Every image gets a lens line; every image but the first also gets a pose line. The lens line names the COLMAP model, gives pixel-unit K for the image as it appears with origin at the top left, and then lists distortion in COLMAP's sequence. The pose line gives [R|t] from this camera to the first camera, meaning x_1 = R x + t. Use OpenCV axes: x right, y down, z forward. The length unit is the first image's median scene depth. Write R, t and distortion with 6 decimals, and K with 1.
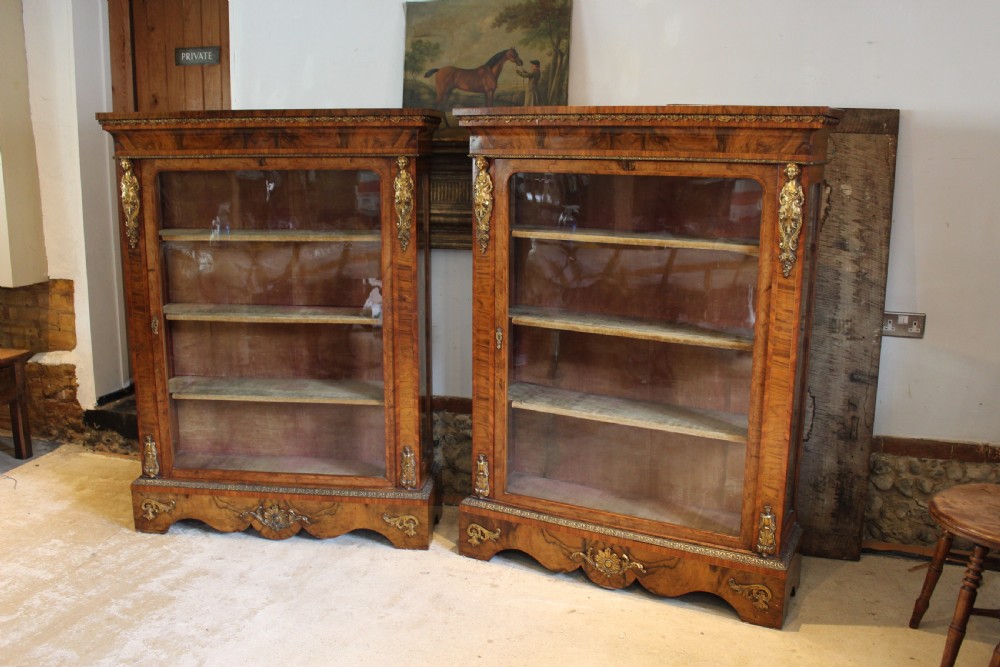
lens RADIAL K [[884.1, 0, 492.0], [0, 884.1, 327.9], [0, 0, 1]] dist [-0.154498, 0.140500]
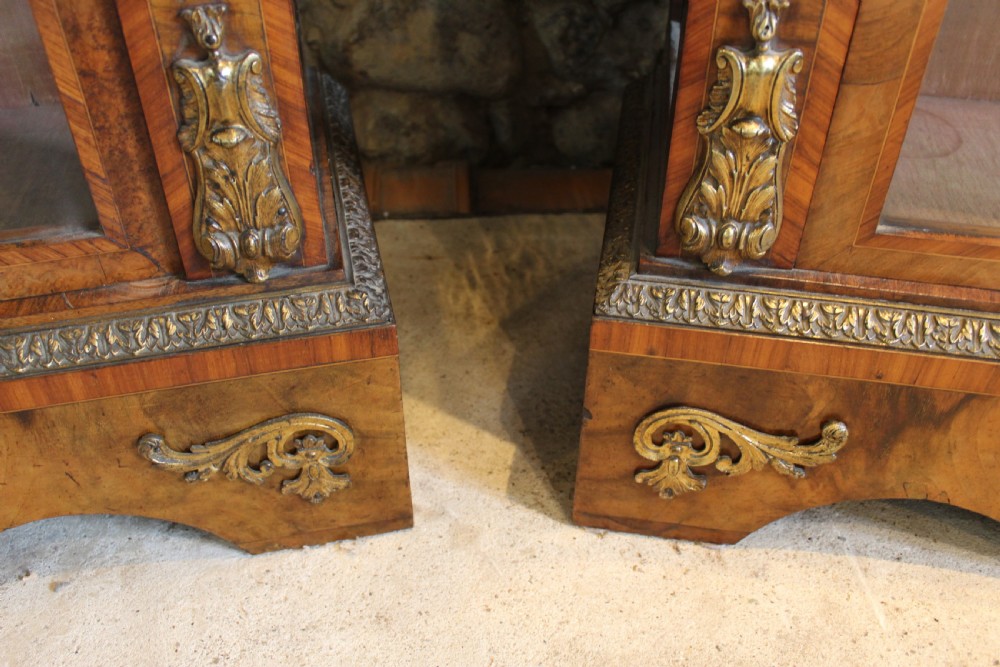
lens RADIAL K [[884.1, 0, 492.0], [0, 884.1, 327.9], [0, 0, 1]] dist [-0.154498, 0.140500]
pose [[0.950847, -0.201801, 0.234877, -0.099490], [0.065878, 0.872955, 0.483331, 0.122805], [-0.302573, -0.444100, 0.843341, 0.893373]]
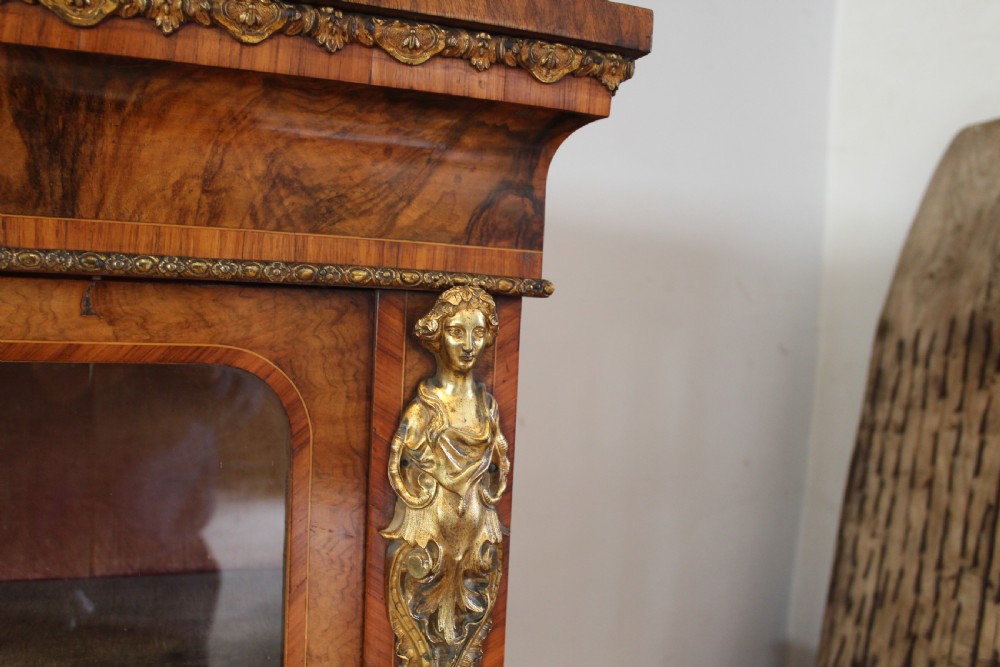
lens RADIAL K [[884.1, 0, 492.0], [0, 884.1, 327.9], [0, 0, 1]] dist [-0.154498, 0.140500]
pose [[0.657412, -0.002400, 0.753527, 0.163469], [0.107149, 0.990131, -0.090327, -0.130330], [-0.745874, 0.140122, 0.651182, 0.694987]]
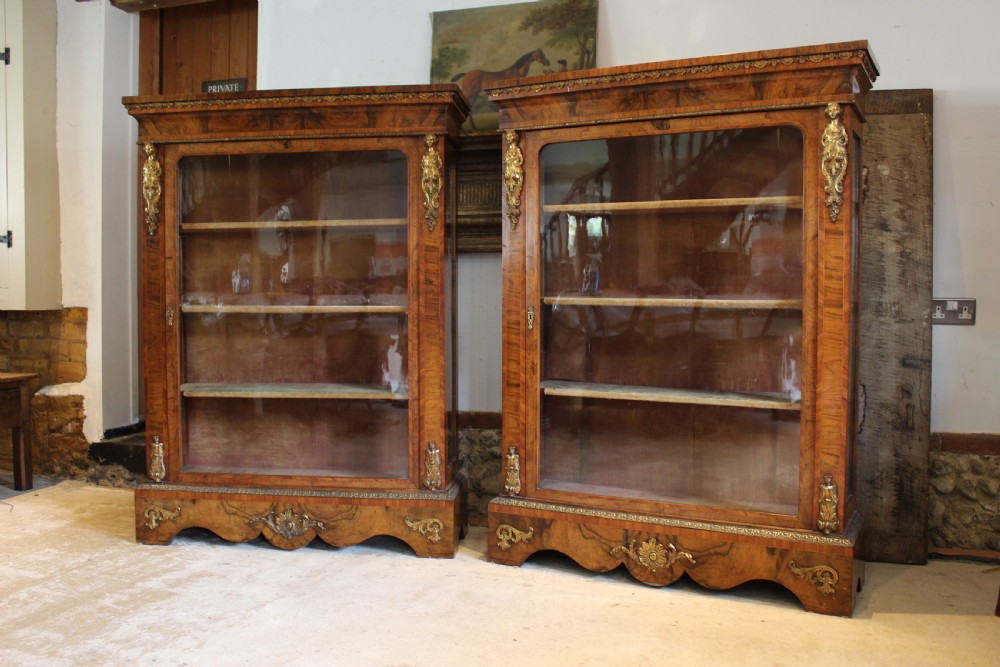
lens RADIAL K [[884.1, 0, 492.0], [0, 884.1, 327.9], [0, 0, 1]] dist [-0.154498, 0.140500]
pose [[0.999900, -0.004258, -0.013521, -0.020396], [0.002106, 0.987856, -0.155359, 0.167723], [0.014018, 0.155315, 0.987766, 0.061692]]
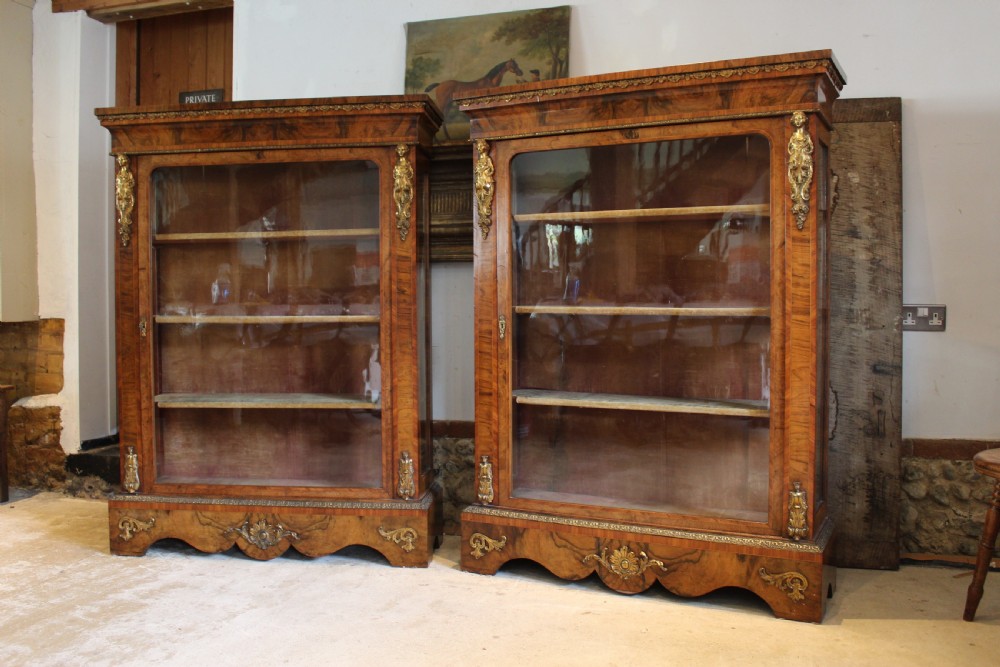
lens RADIAL K [[884.1, 0, 492.0], [0, 884.1, 327.9], [0, 0, 1]] dist [-0.154498, 0.140500]
pose [[0.999949, -0.010020, -0.000914, -0.002072], [0.009731, 0.986224, -0.165127, 0.167904], [0.002556, 0.165109, 0.986272, 0.059305]]
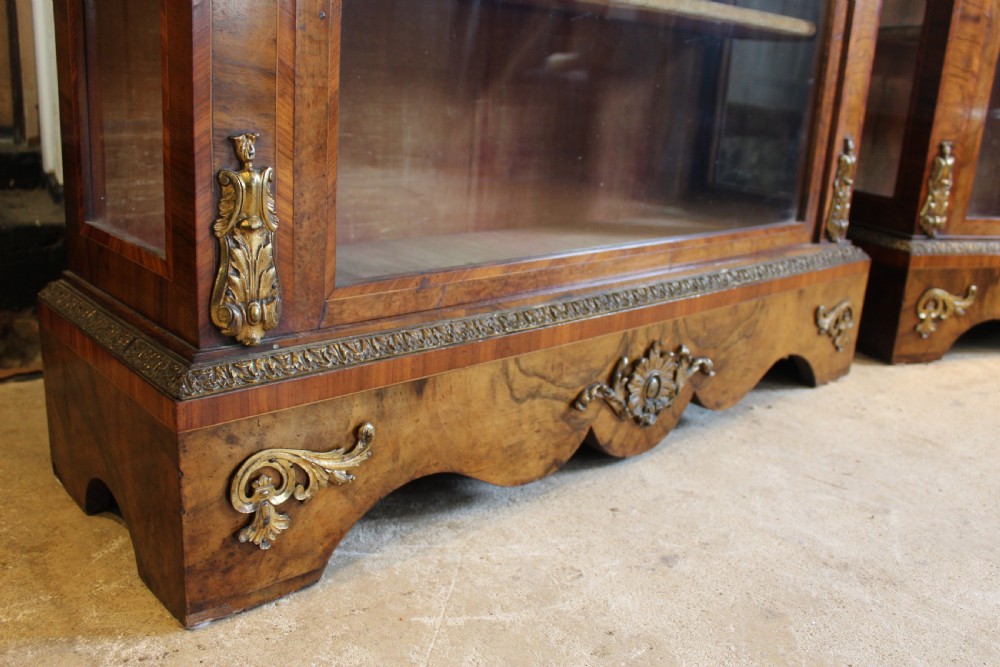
lens RADIAL K [[884.1, 0, 492.0], [0, 884.1, 327.9], [0, 0, 1]] dist [-0.154498, 0.140500]
pose [[0.663779, -0.170909, 0.728140, -0.552538], [0.090900, 0.984759, 0.148277, 0.155600], [-0.742384, -0.032235, 0.669198, 0.887830]]
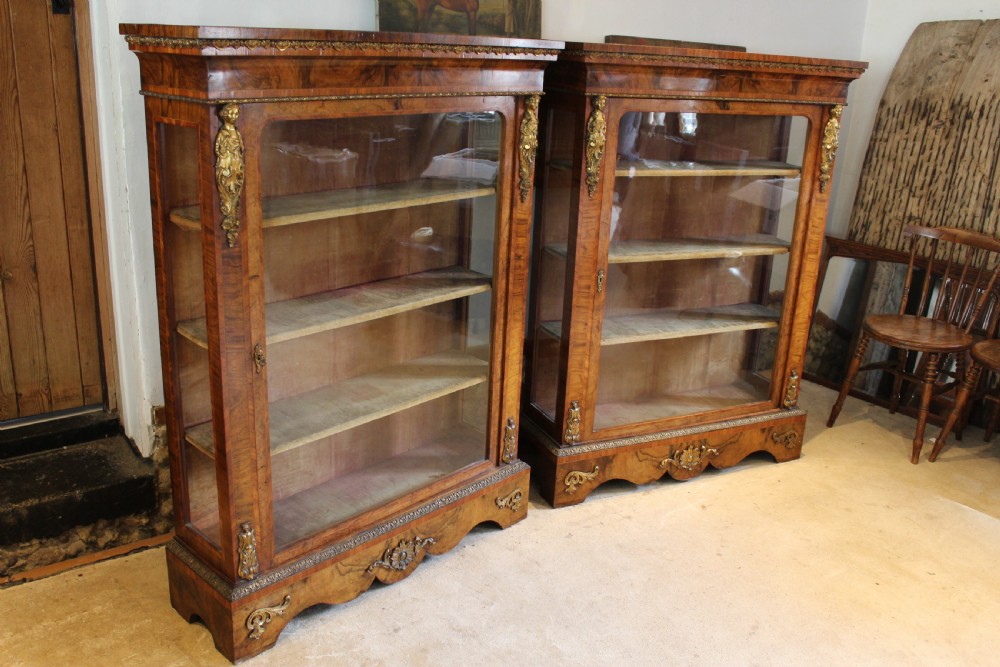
lens RADIAL K [[892.7, 0, 486.8], [0, 892.7, 331.0], [0, 0, 1]] dist [-0.148773, 0.138569]
pose [[0.616764, -0.224707, 0.754393, -0.820430], [0.119037, 0.973992, 0.192797, -0.138336], [-0.778095, -0.029110, 0.627472, 0.467171]]
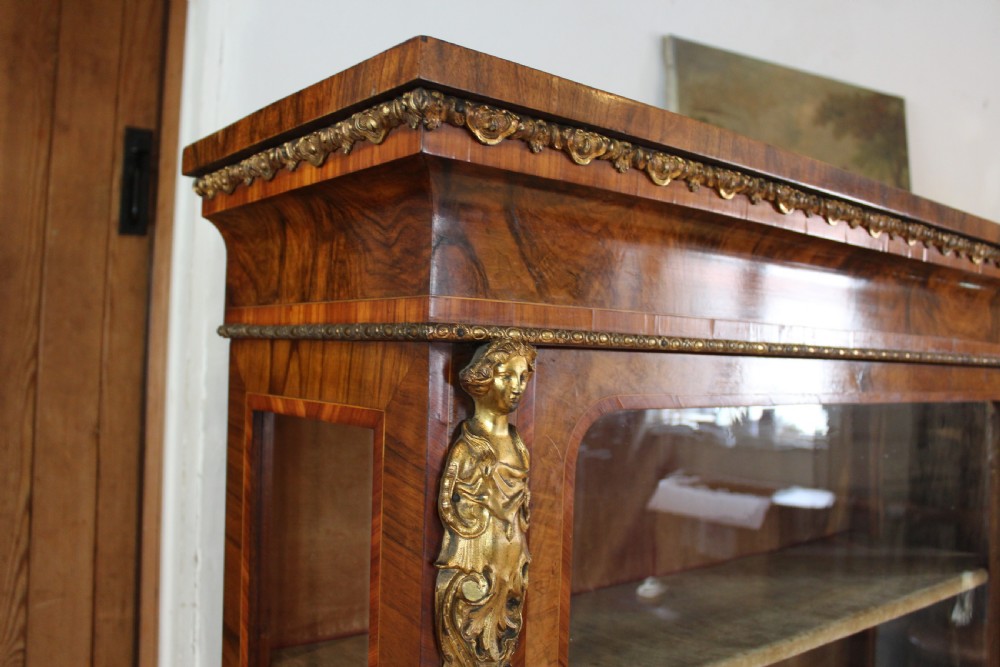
lens RADIAL K [[884.1, 0, 492.0], [0, 884.1, 327.9], [0, 0, 1]] dist [-0.154498, 0.140500]
pose [[0.714672, 0.044060, 0.698071, -0.554160], [0.113979, 0.977339, -0.178376, -0.168514], [-0.690111, 0.207046, 0.693454, 0.879391]]
